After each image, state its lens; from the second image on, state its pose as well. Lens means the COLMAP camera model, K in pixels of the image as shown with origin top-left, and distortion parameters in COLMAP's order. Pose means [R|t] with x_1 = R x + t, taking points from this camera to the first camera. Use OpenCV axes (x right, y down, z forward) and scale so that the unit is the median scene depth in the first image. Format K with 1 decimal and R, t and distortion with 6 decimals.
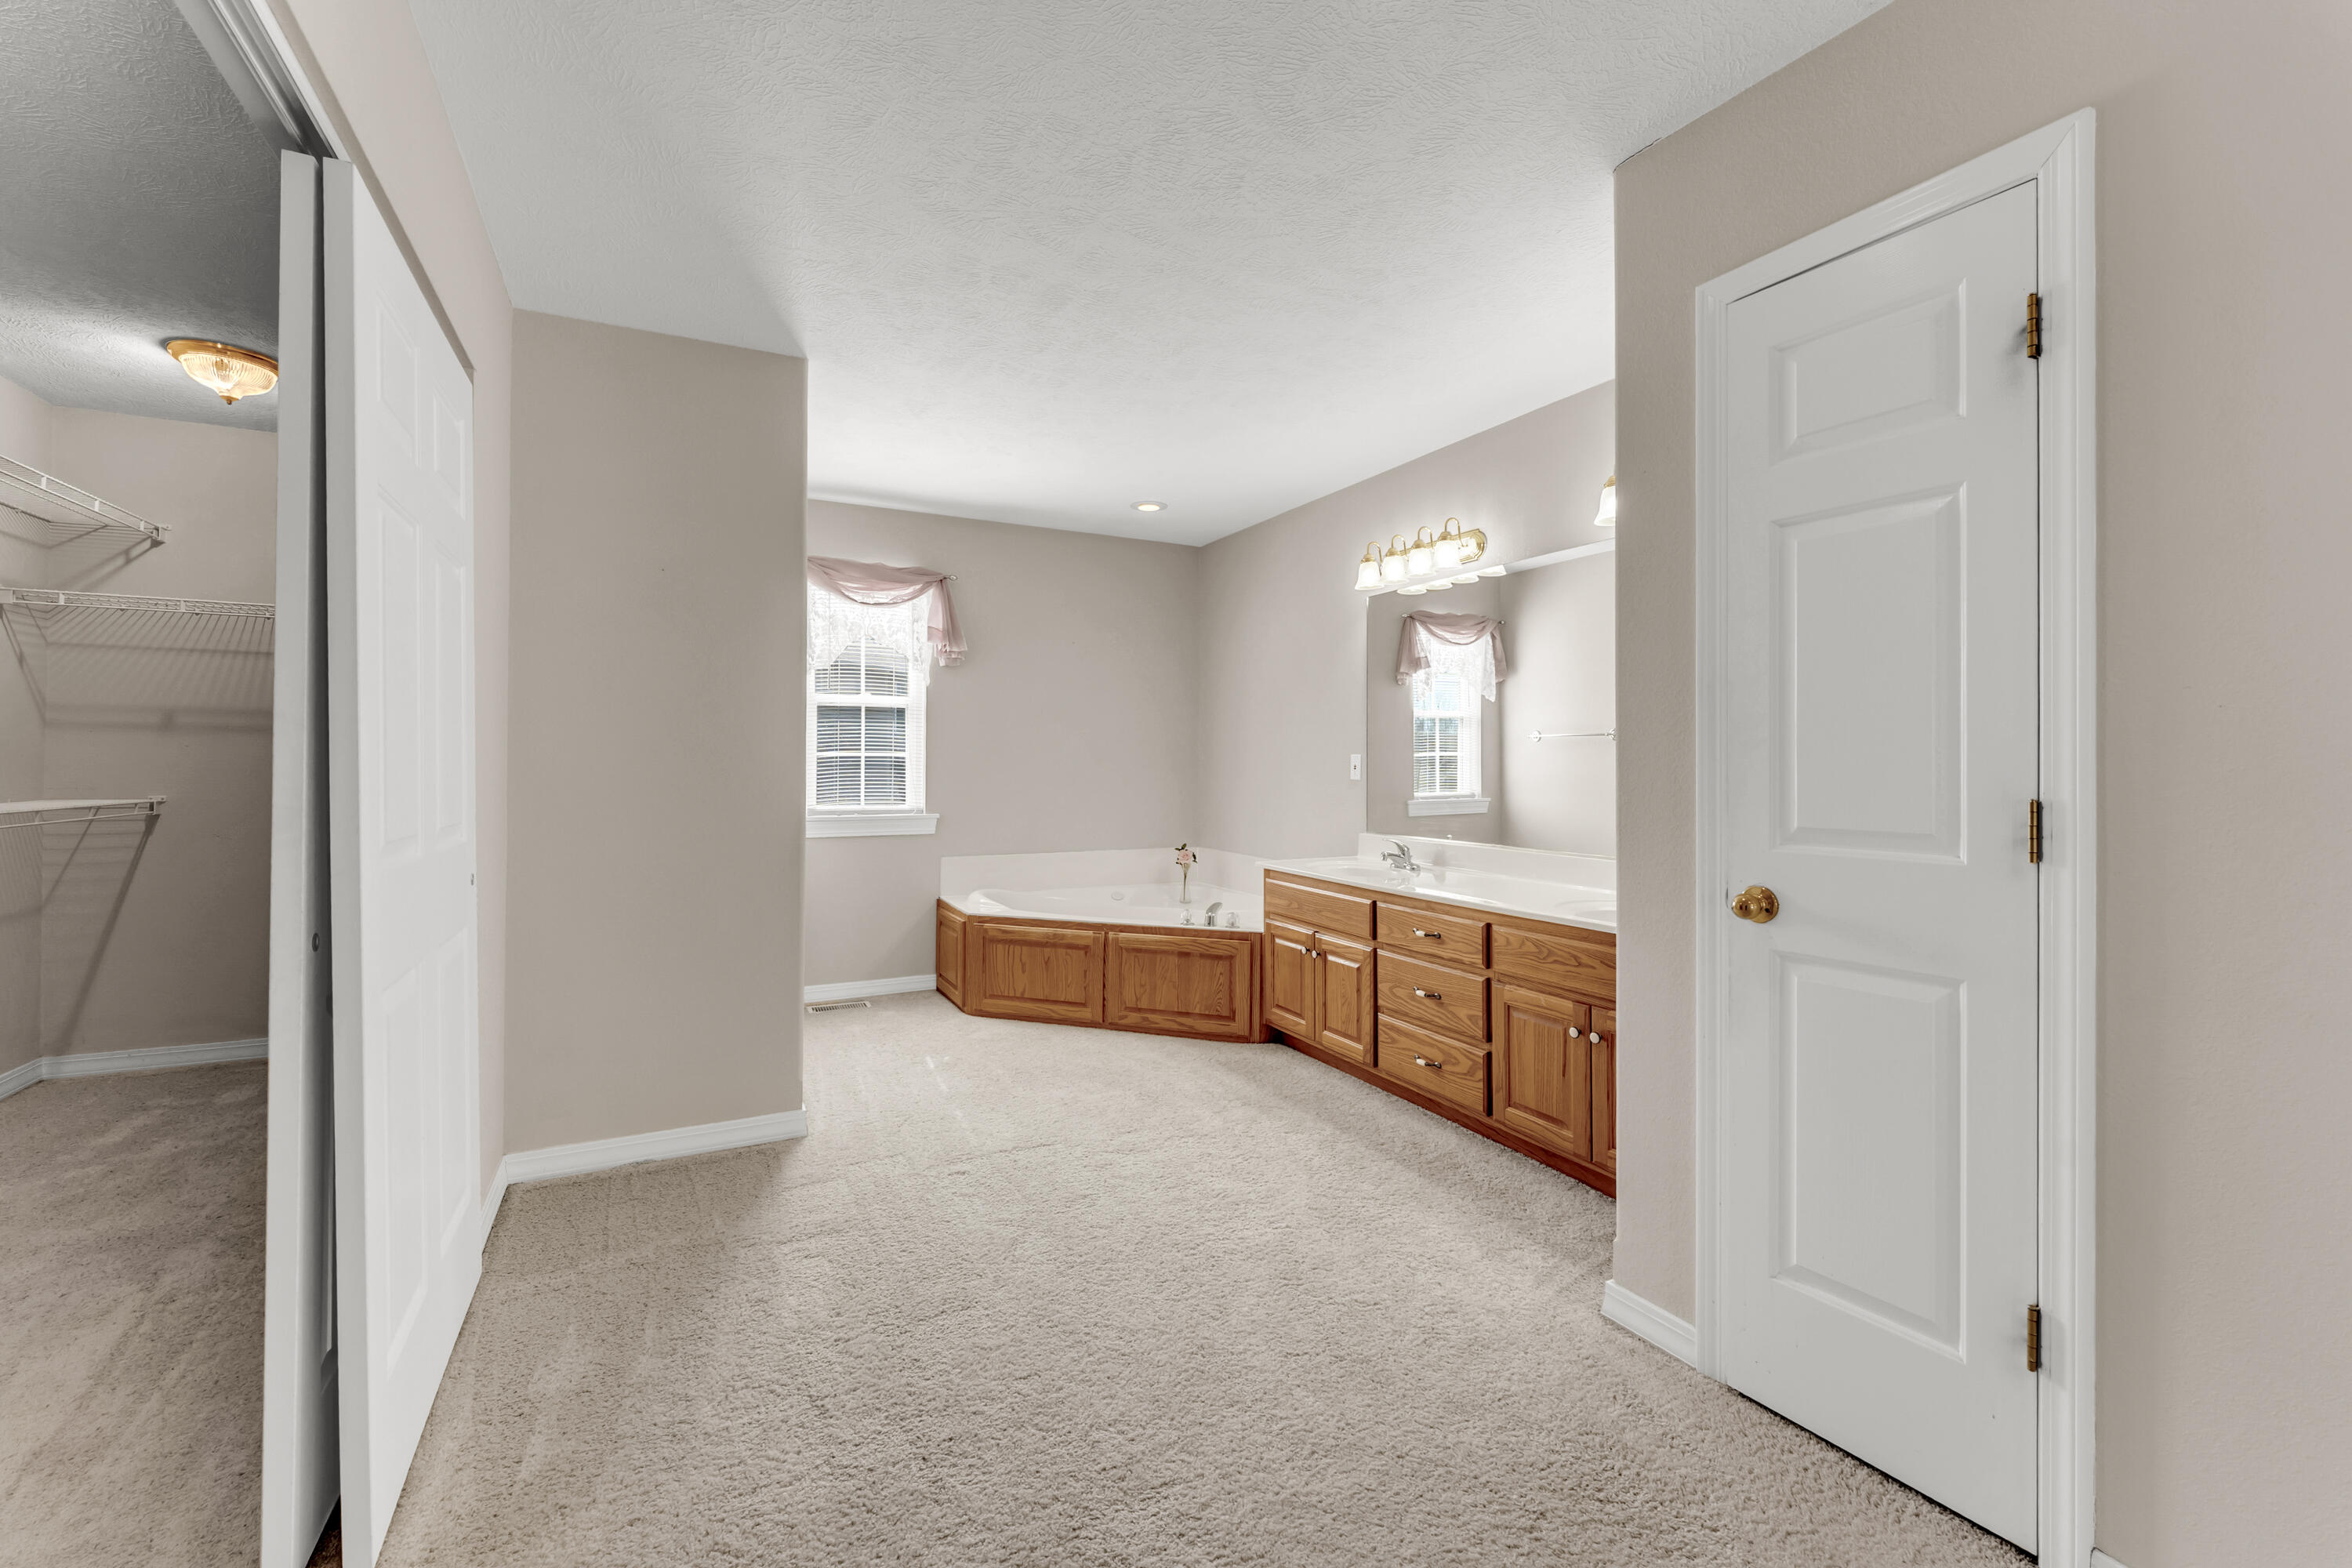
lens RADIAL K [[959.3, 0, 1155.3], [0, 959.3, 773.8], [0, 0, 1]] dist [-0.000674, -0.000076]
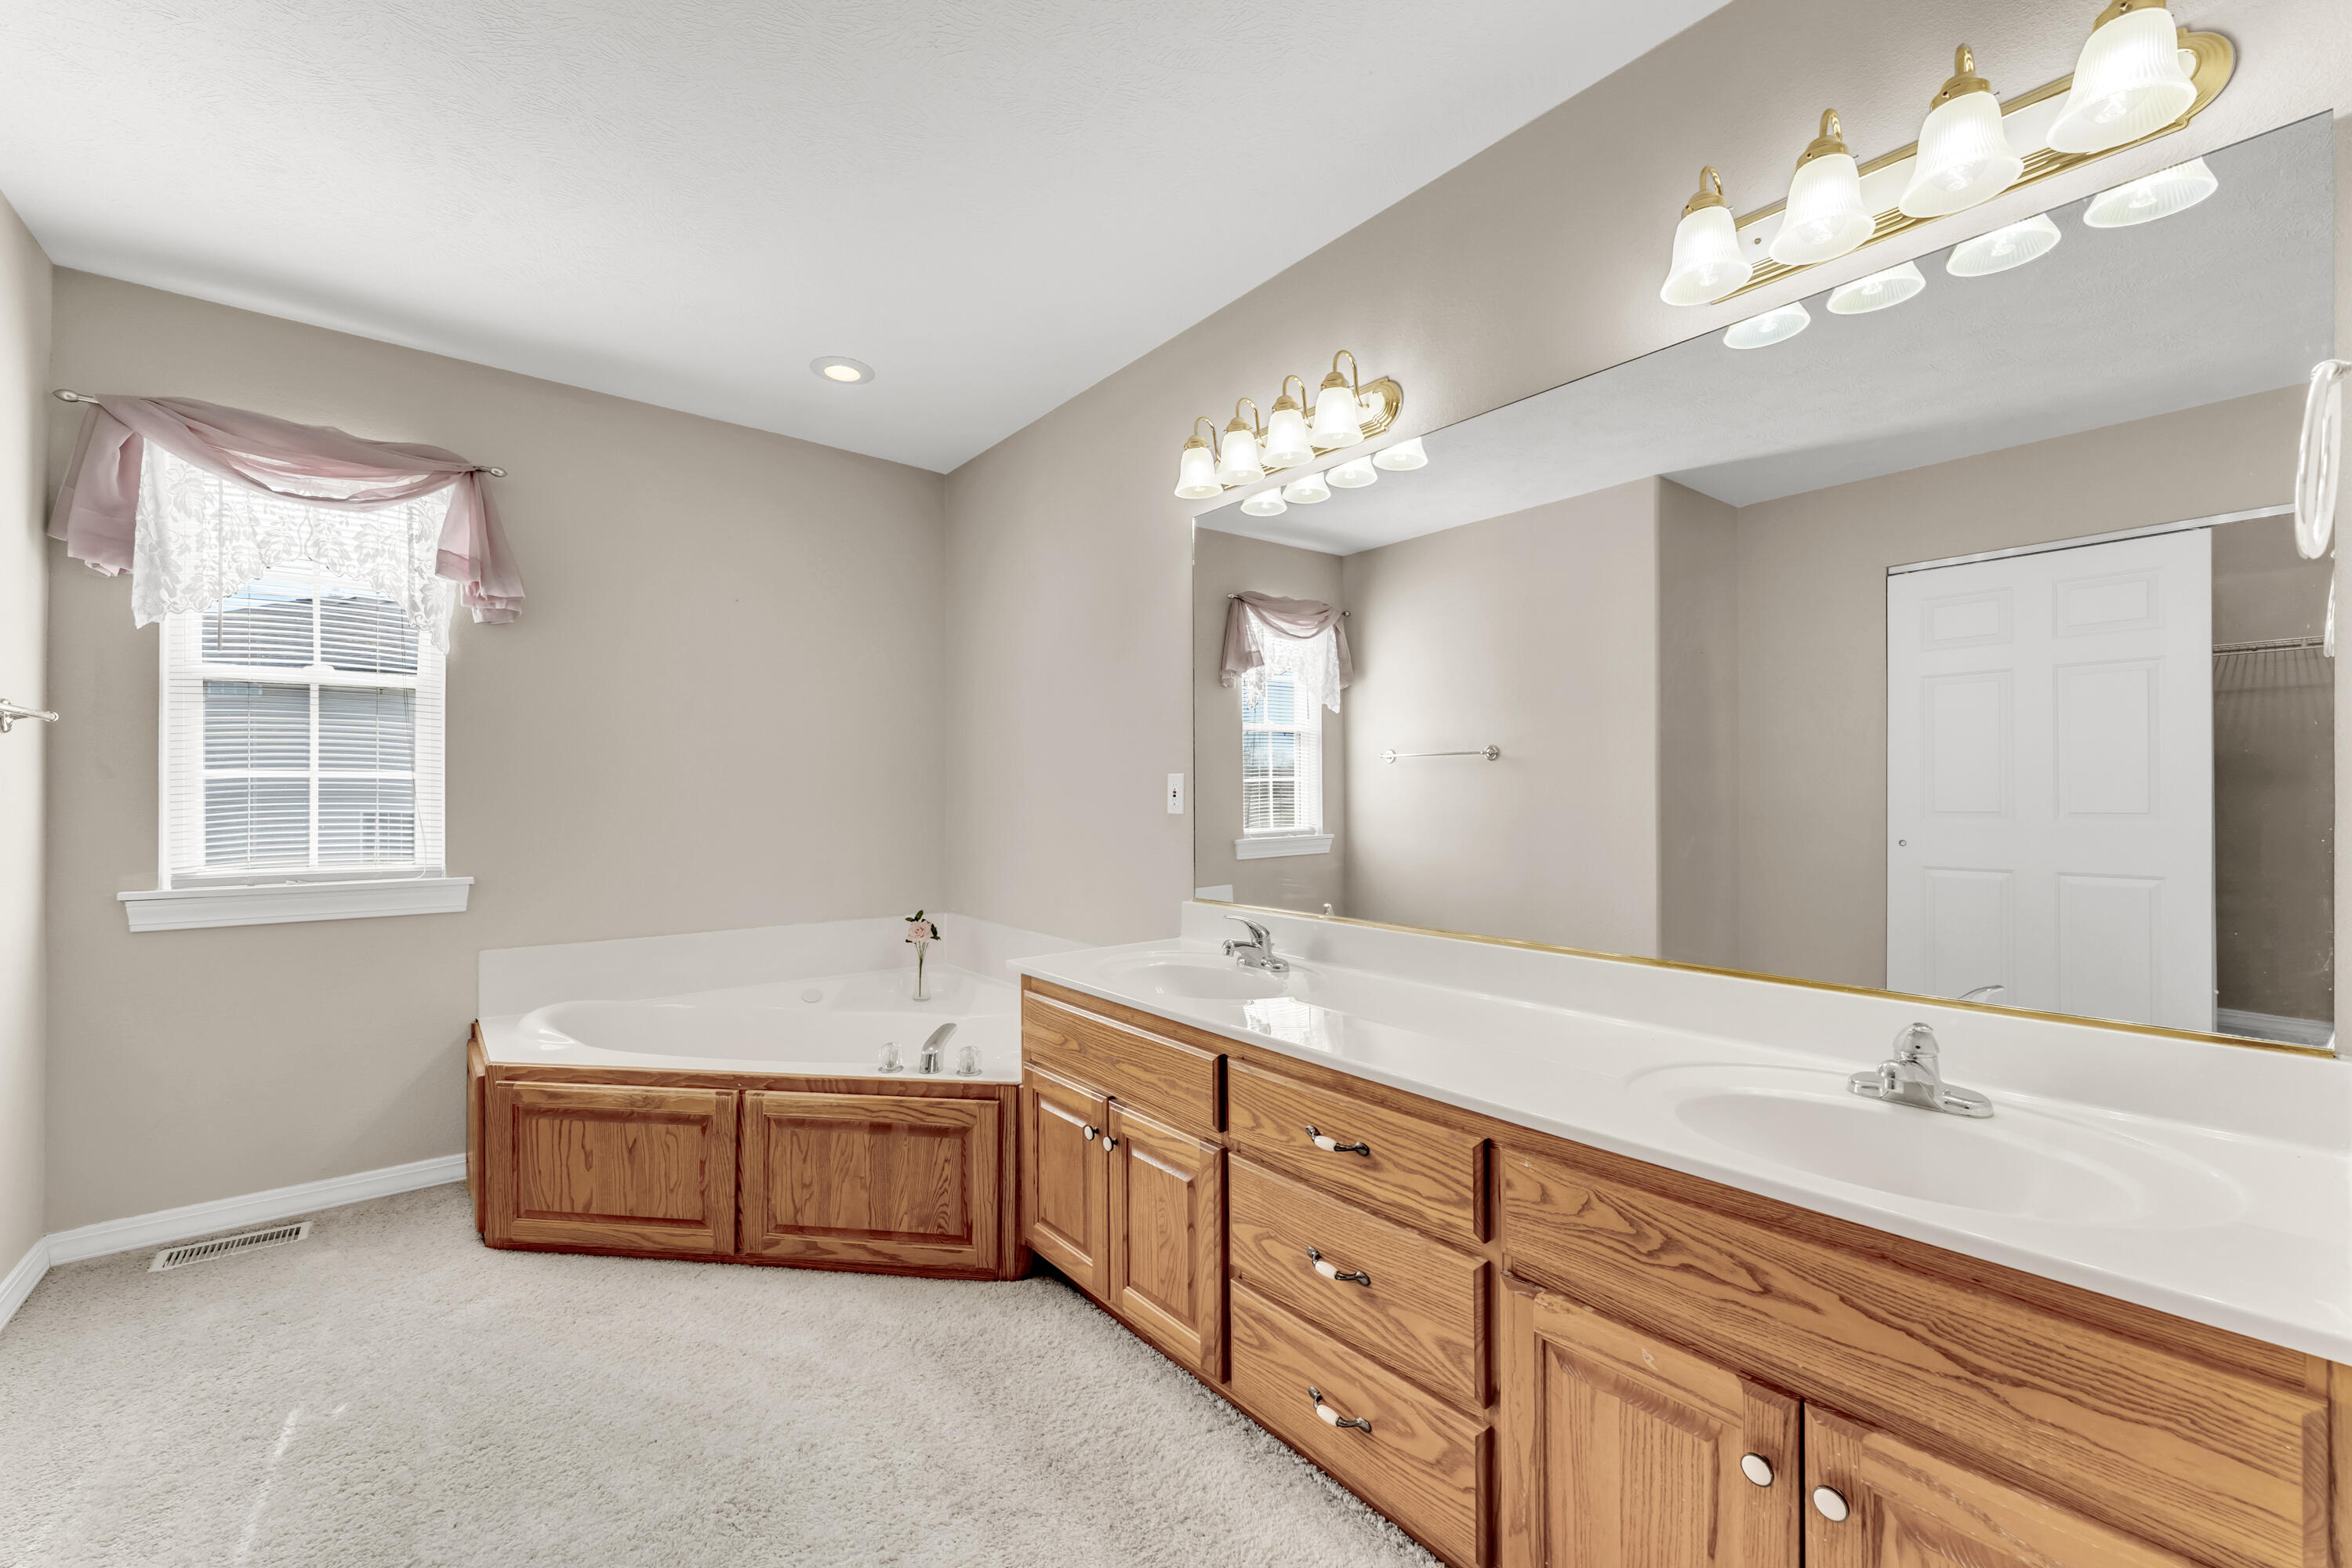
lens RADIAL K [[959.3, 0, 1173.4], [0, 959.3, 800.8], [0, 0, 1]] dist [-0.000674, -0.000076]
pose [[0.976135, -0.004220, 0.217124, 0.074548], [0.005184, 0.999979, -0.003868, 0.000058], [-0.217103, 0.004902, 0.976136, 0.405143]]
